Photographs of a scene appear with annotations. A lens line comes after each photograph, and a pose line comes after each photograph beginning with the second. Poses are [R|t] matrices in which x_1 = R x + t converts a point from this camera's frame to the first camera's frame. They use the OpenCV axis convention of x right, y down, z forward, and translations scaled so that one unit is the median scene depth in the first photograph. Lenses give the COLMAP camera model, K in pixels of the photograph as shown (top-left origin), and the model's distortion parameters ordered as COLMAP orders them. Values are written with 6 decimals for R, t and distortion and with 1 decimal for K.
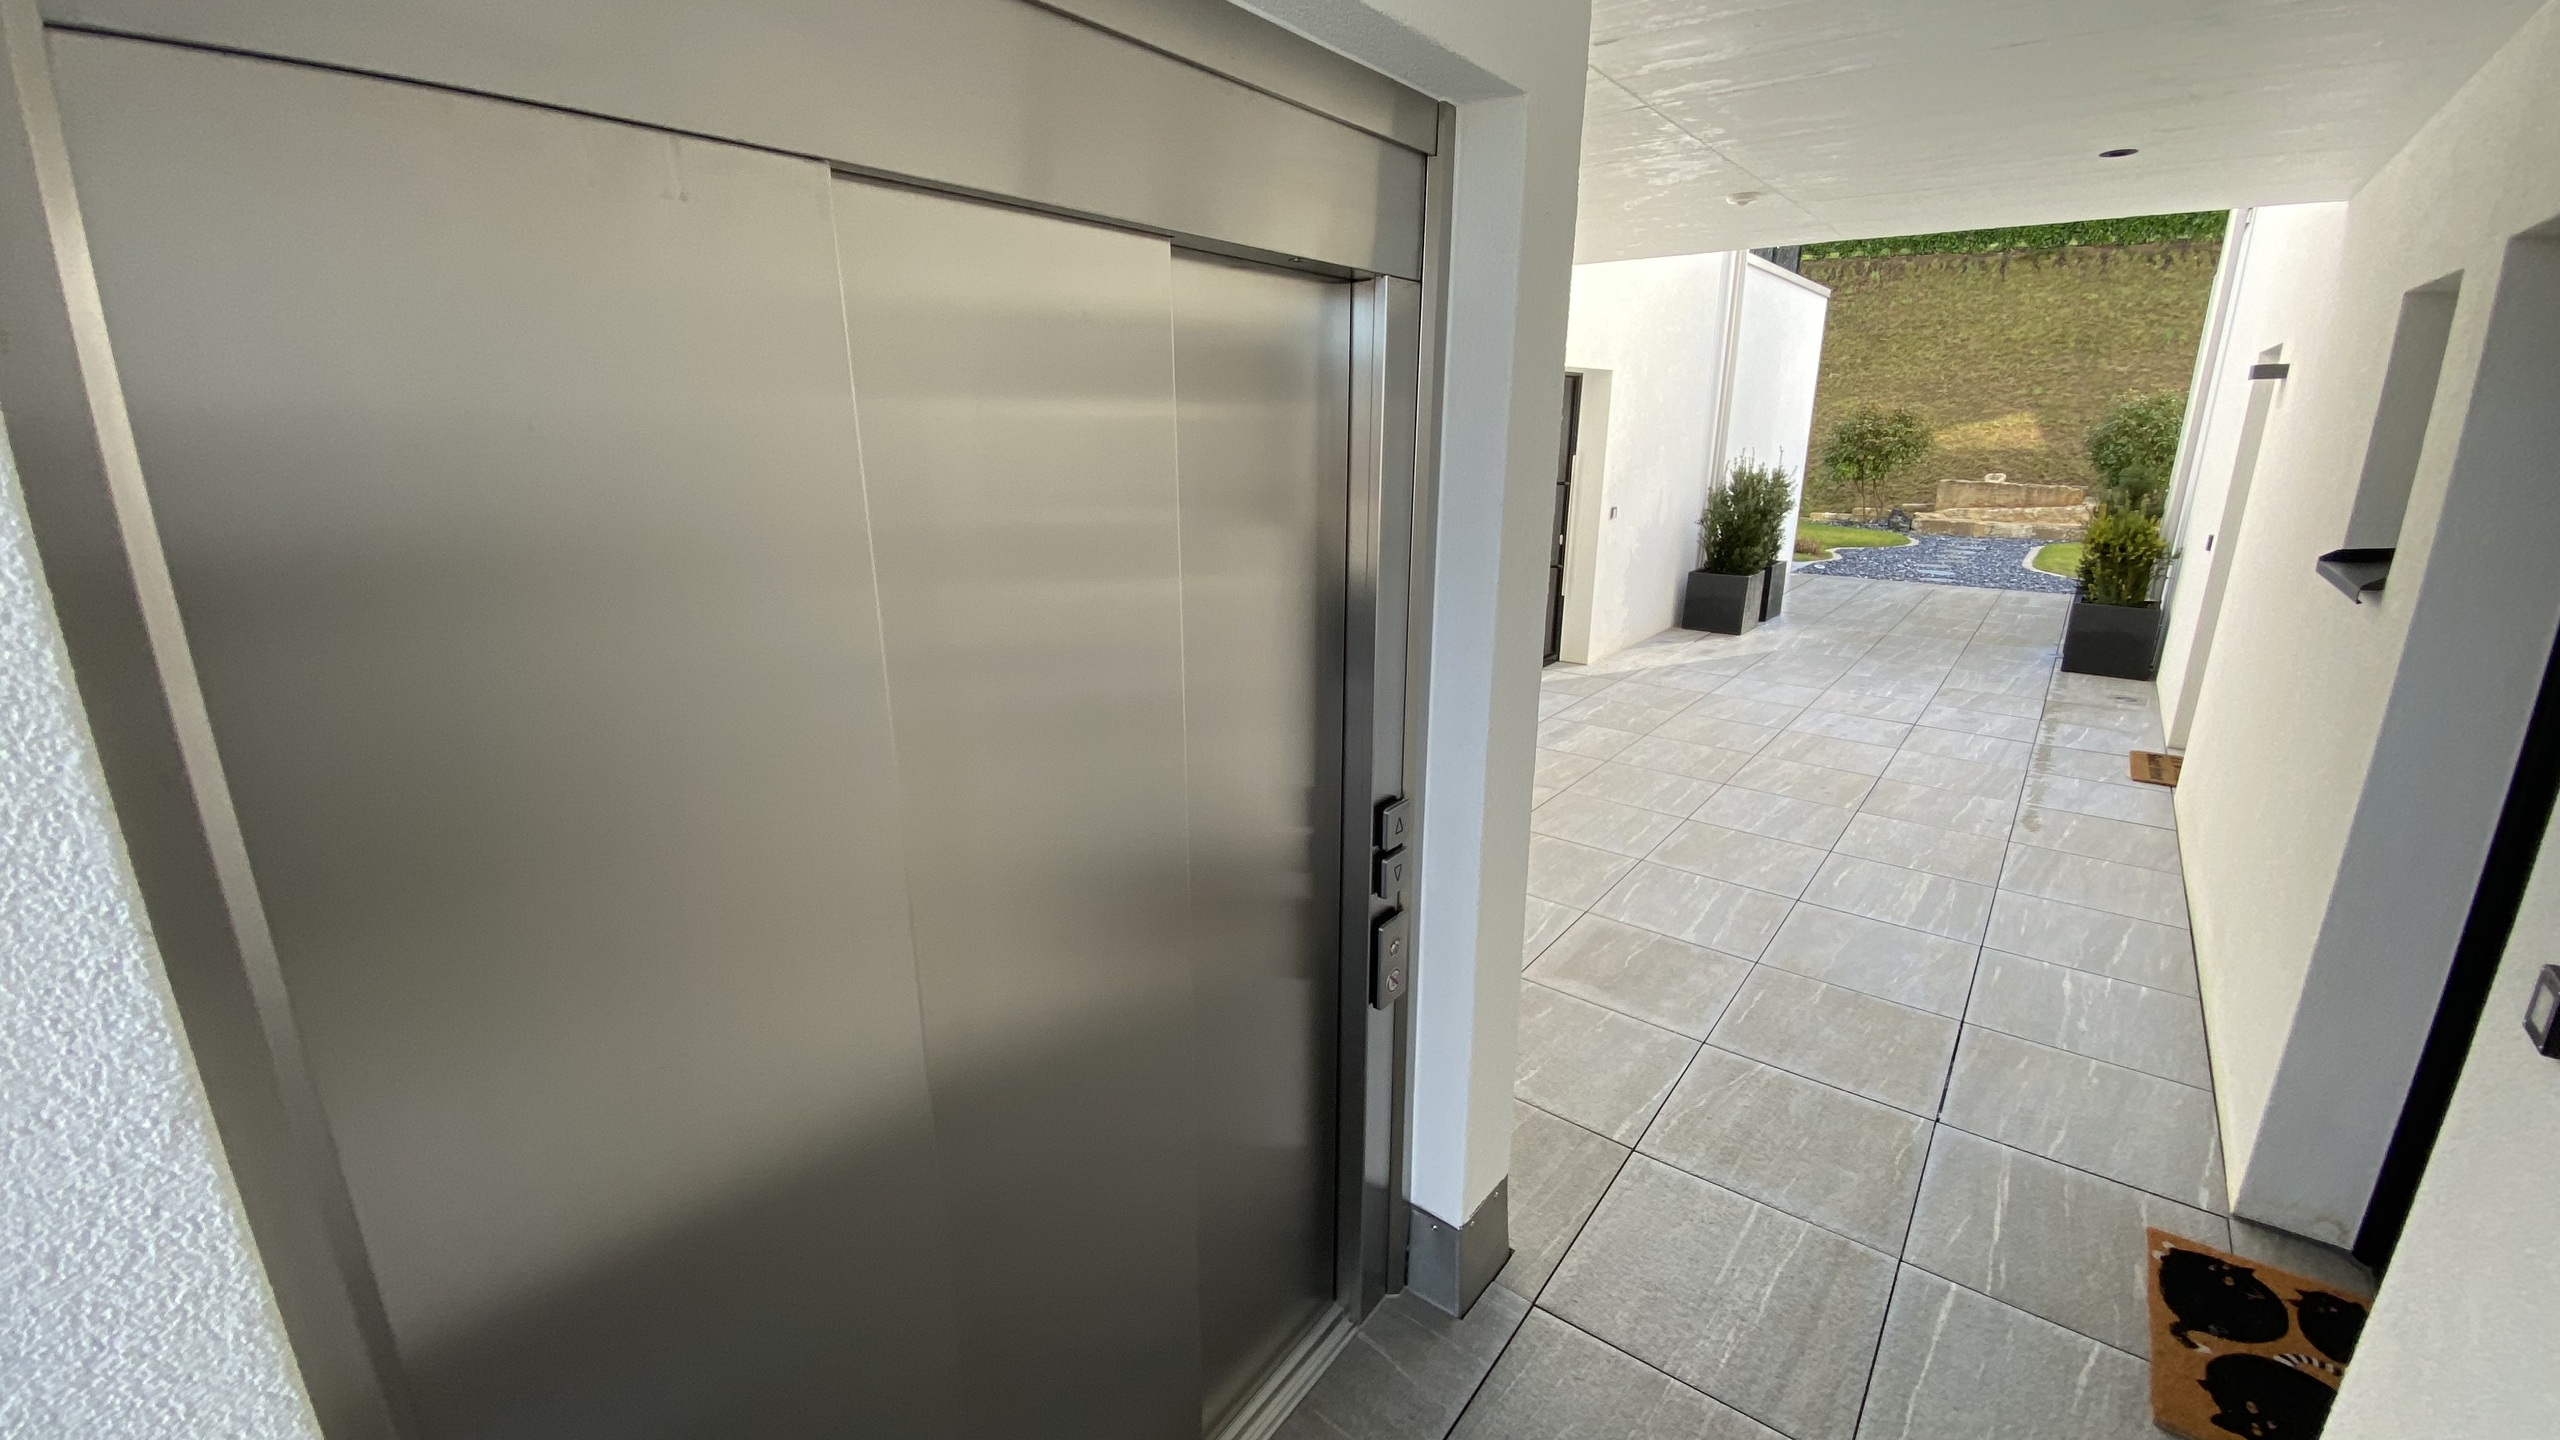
lens RADIAL K [[1030.7, 0, 1312.8], [0, 1030.7, 727.4], [0, 0, 1]] dist [0.015496, -0.018221]
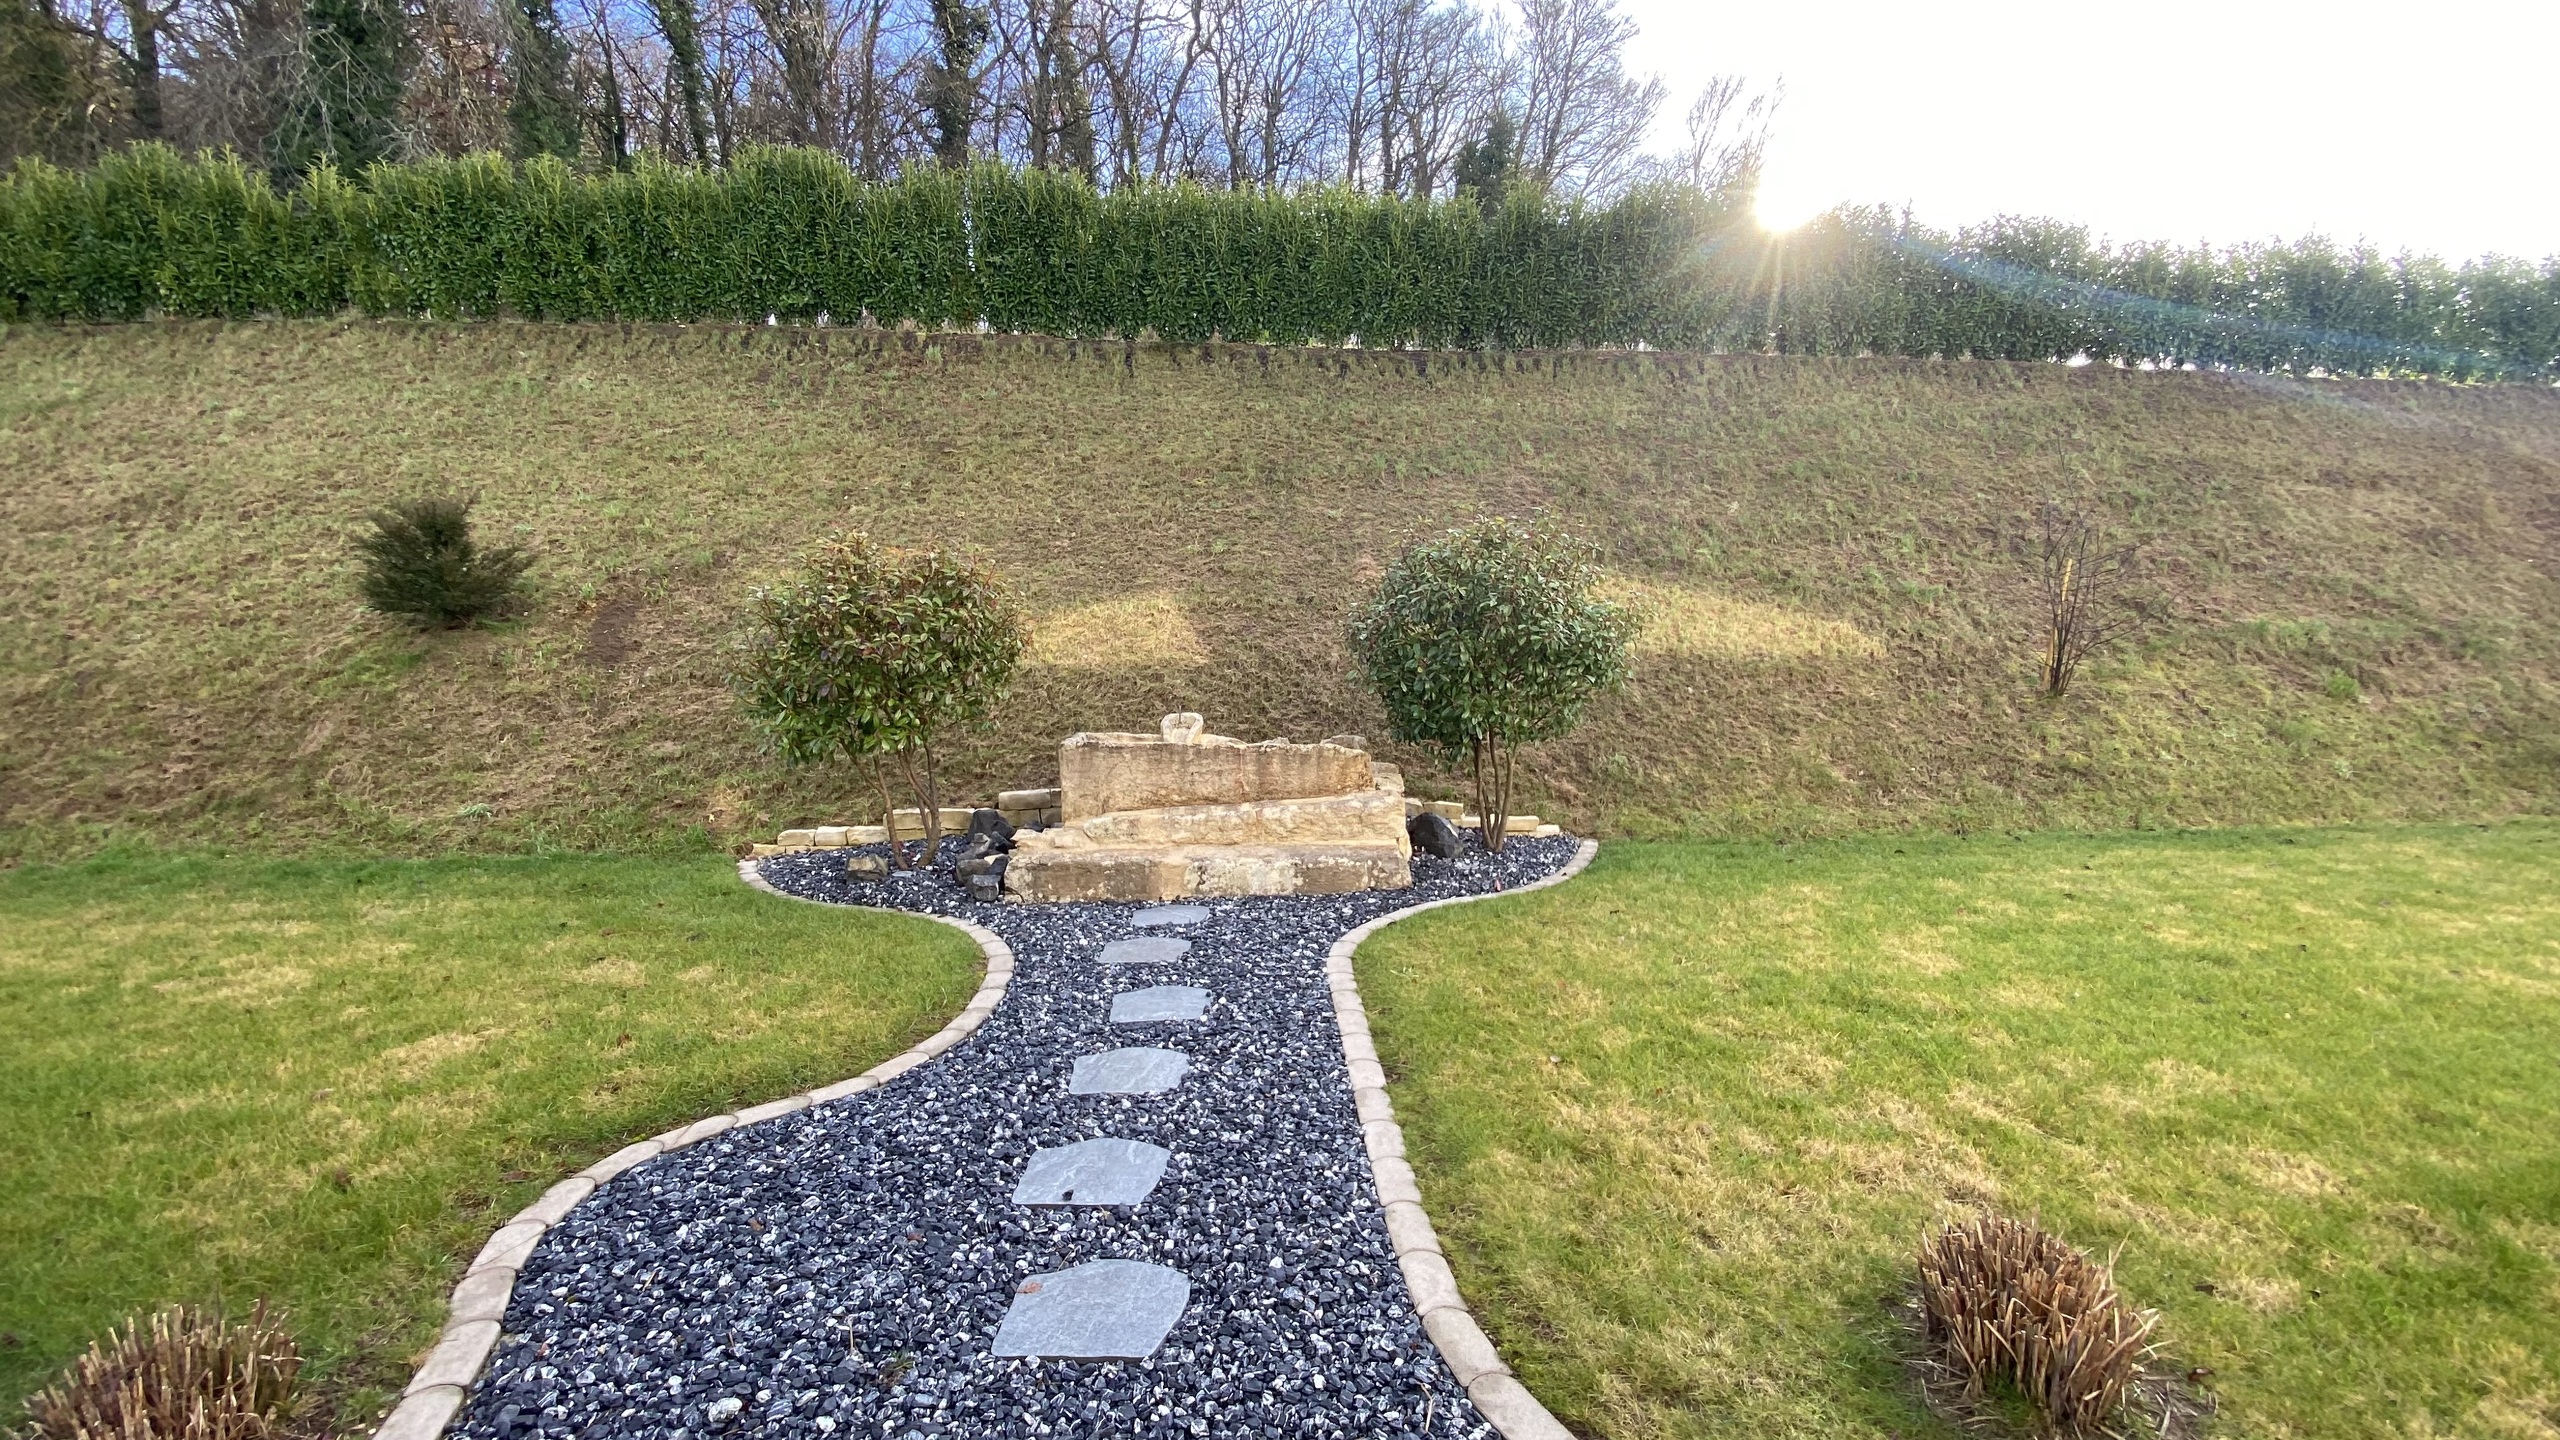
lens RADIAL K [[1030.7, 0, 1285.5], [0, 1030.7, 746.8], [0, 0, 1]] dist [0.015496, -0.018221]
pose [[0.774236, -0.079656, 0.627864, 0.401029], [0.179991, 0.978797, -0.097775, -0.172188], [-0.606763, 0.188711, 0.772157, 0.610756]]
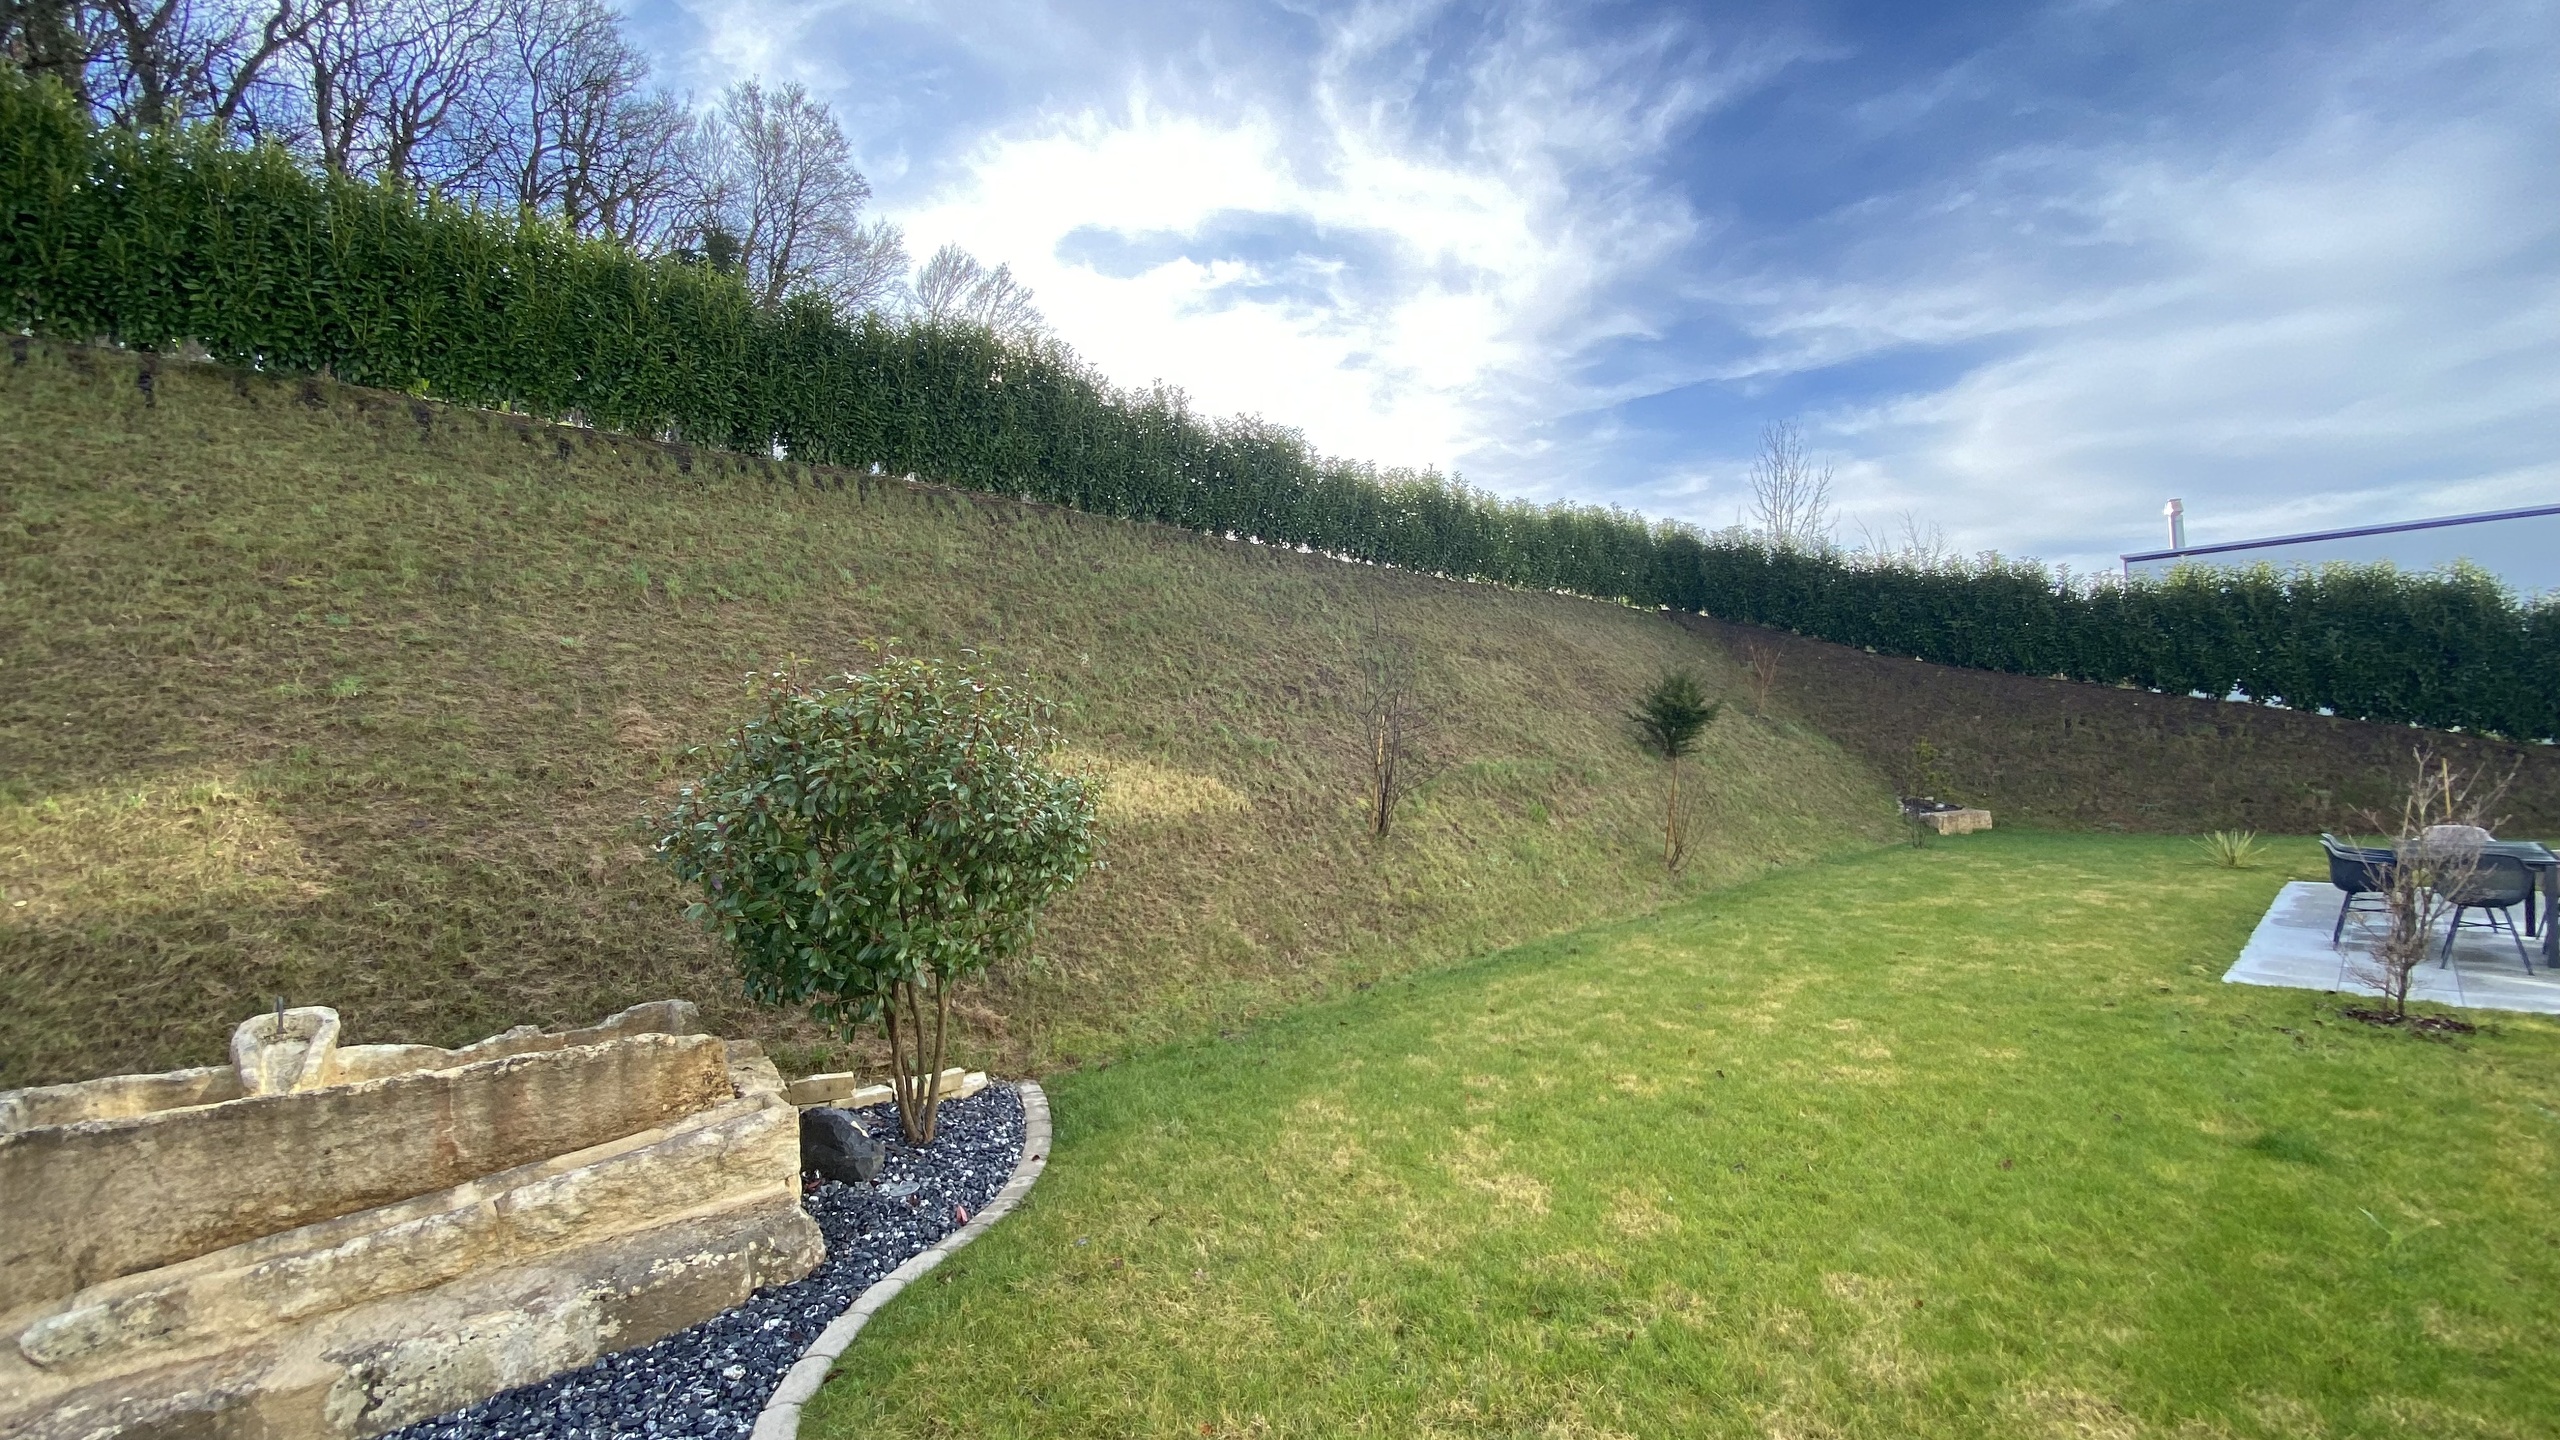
lens RADIAL K [[1029.1, 0, 1306.0], [0, 1029.1, 741.6], [0, 0, 1]] dist [-0.014574, -0.006783]
pose [[0.165450, 0.003219, 0.986213, 0.458562], [0.304187, 0.951073, -0.054135, -0.209556], [-0.938135, 0.308950, 0.156376, 0.702958]]
